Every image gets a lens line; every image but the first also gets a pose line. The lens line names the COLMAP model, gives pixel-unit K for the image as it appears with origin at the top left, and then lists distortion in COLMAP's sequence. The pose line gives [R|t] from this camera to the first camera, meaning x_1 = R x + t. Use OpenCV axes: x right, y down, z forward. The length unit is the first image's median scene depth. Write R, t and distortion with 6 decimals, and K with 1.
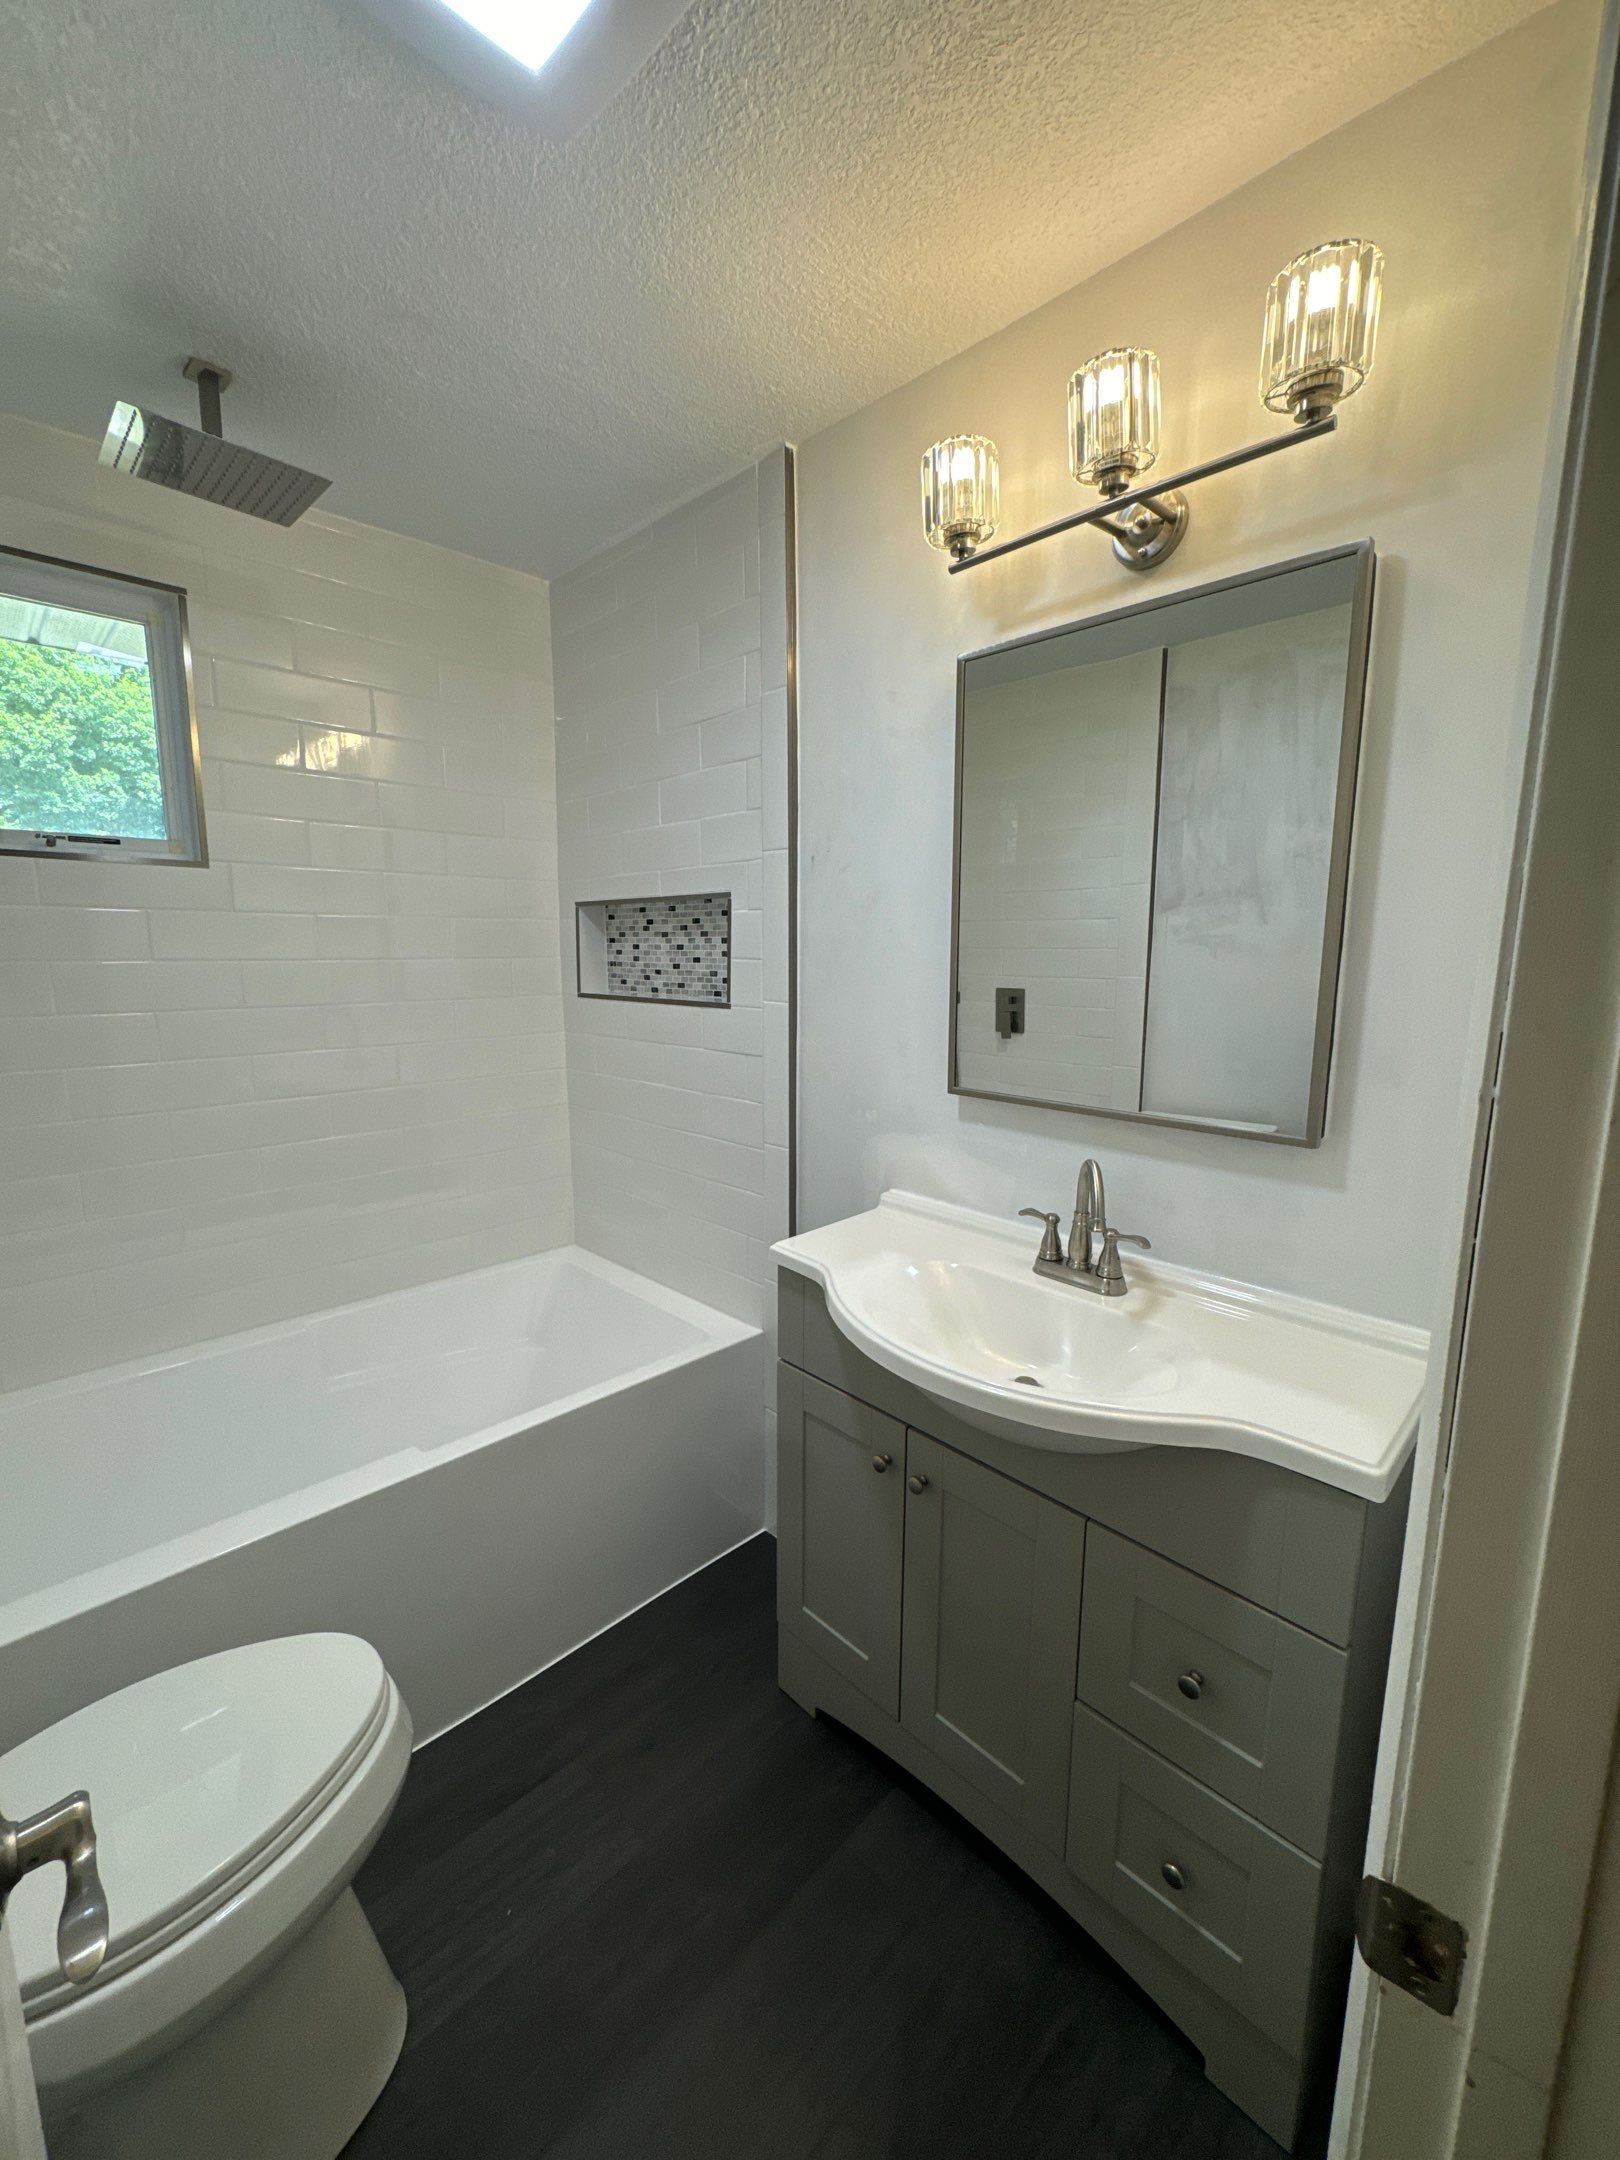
lens RADIAL K [[860.4, 0, 812.3], [0, 860.4, 1076.7], [0, 0, 1]] dist [-0.001184, -0.000162]
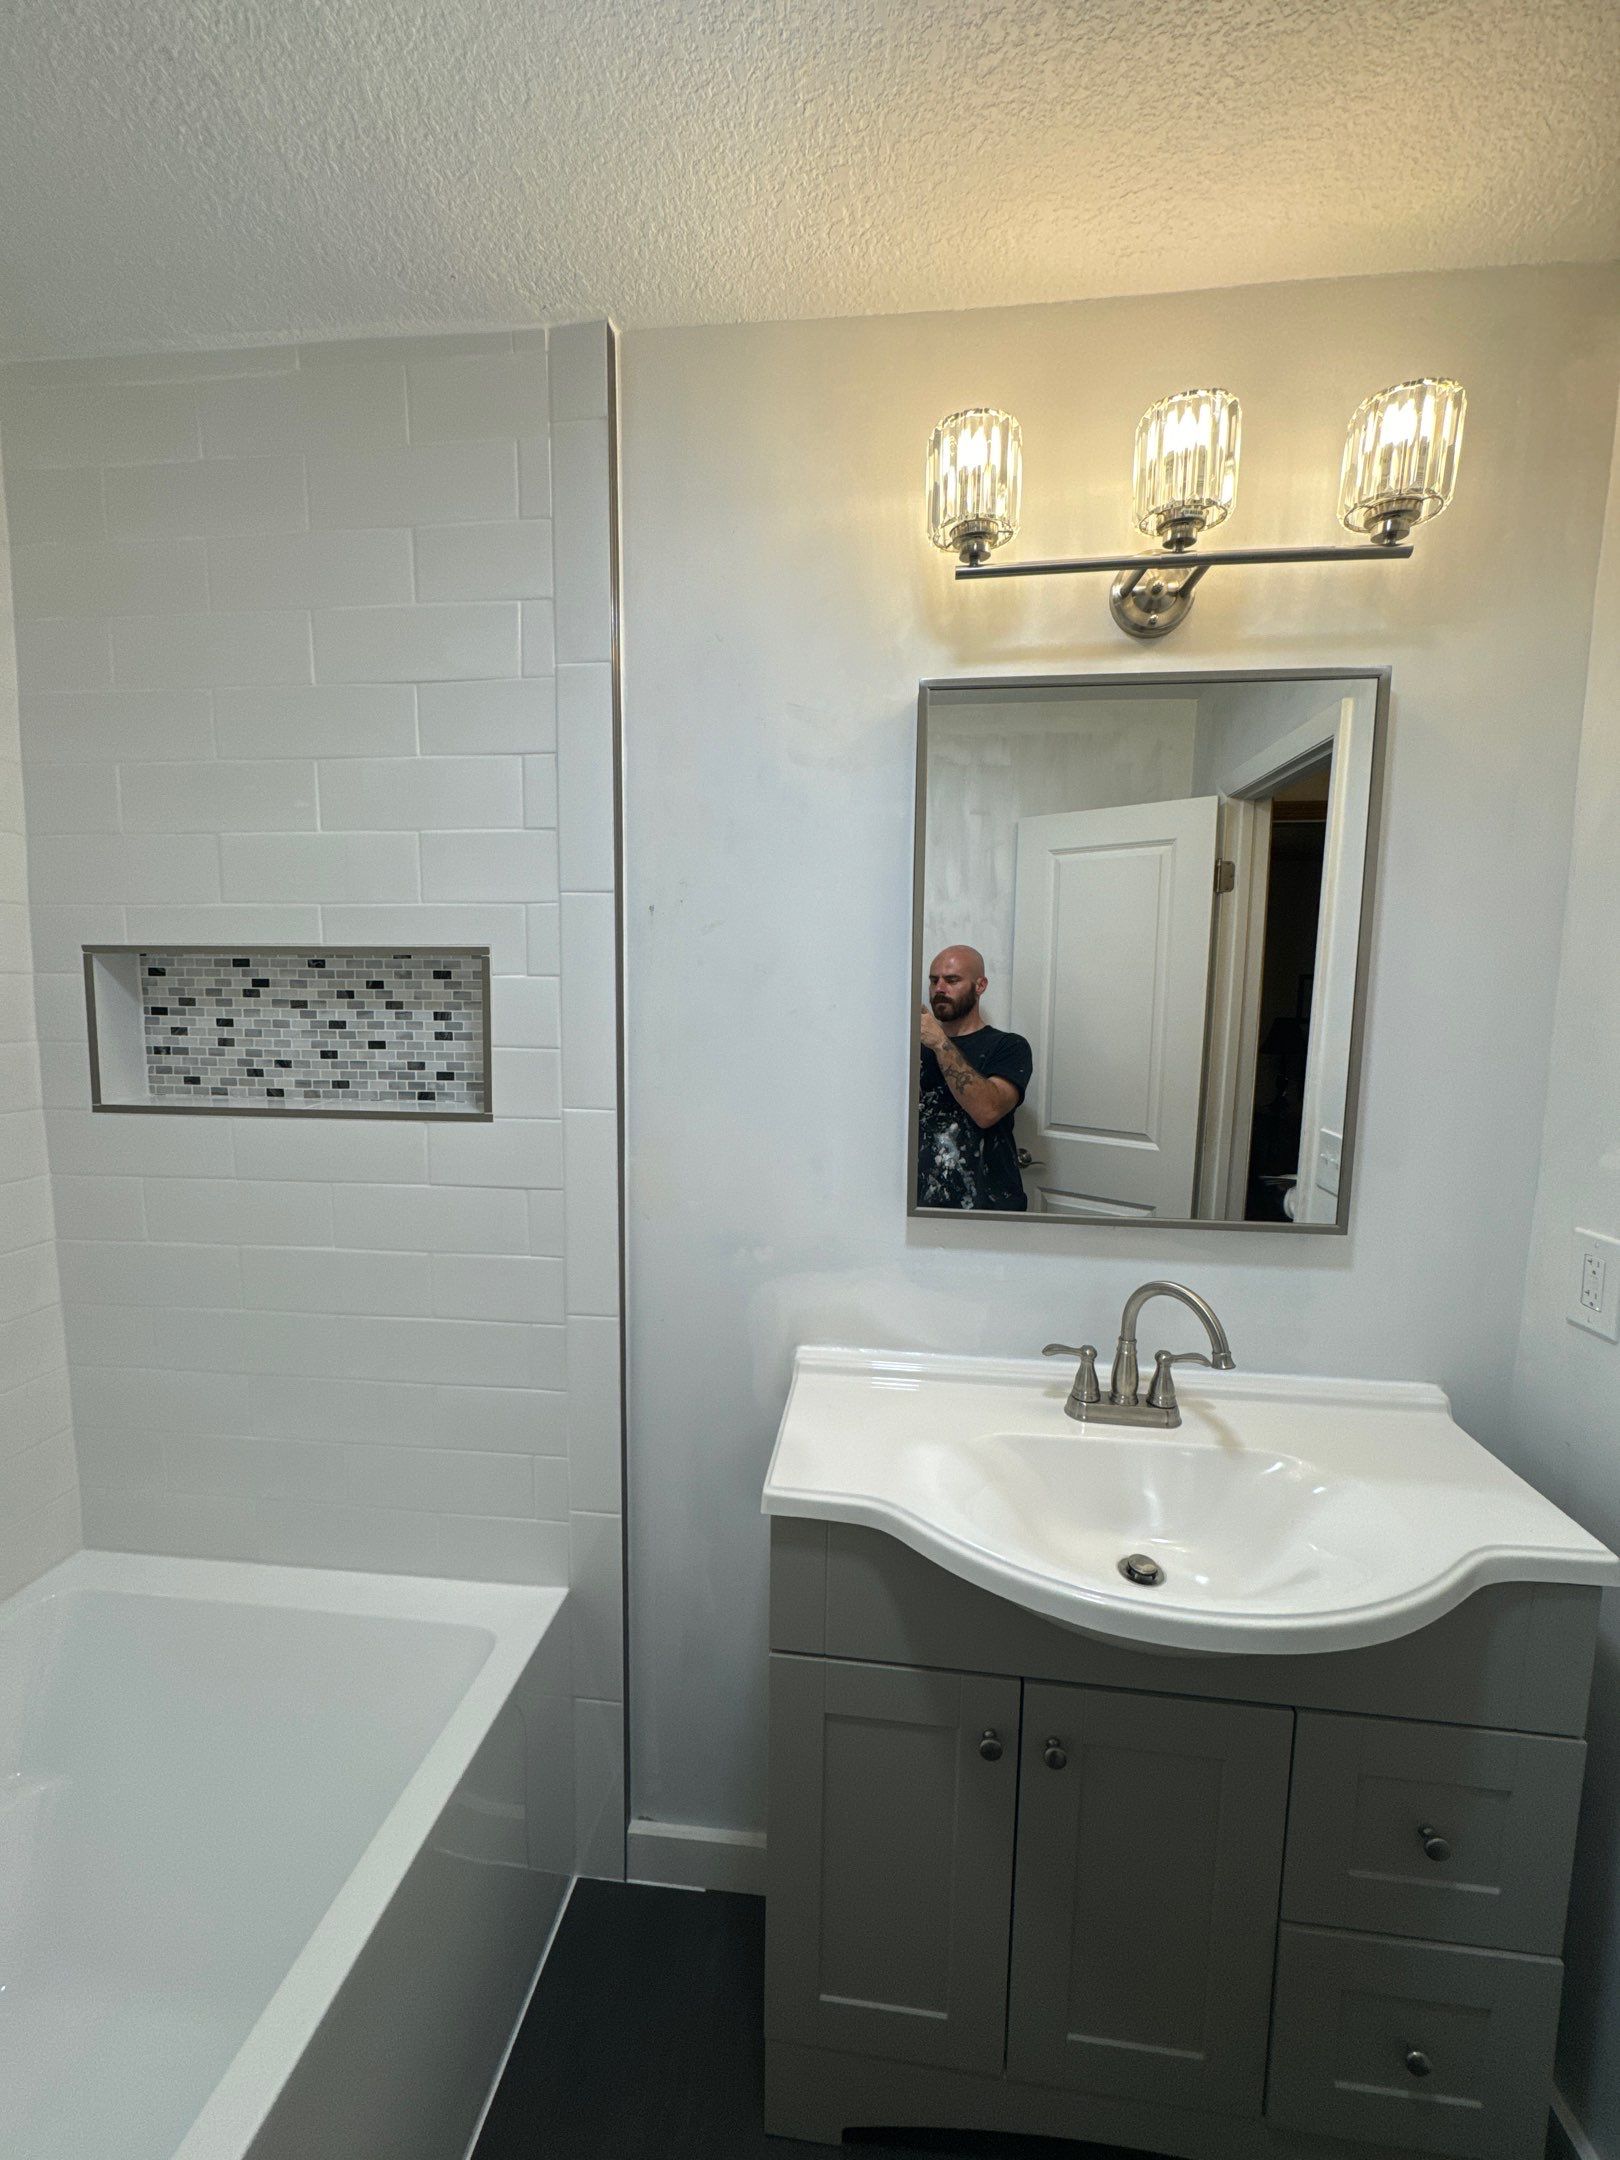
lens RADIAL K [[860.4, 0, 812.3], [0, 860.4, 1076.7], [0, 0, 1]] dist [-0.001184, -0.000162]
pose [[0.778128, -0.056239, 0.625583, -0.333431], [0.085005, 0.996249, -0.016171, -0.086619], [-0.622327, 0.065761, 0.779990, 0.348569]]
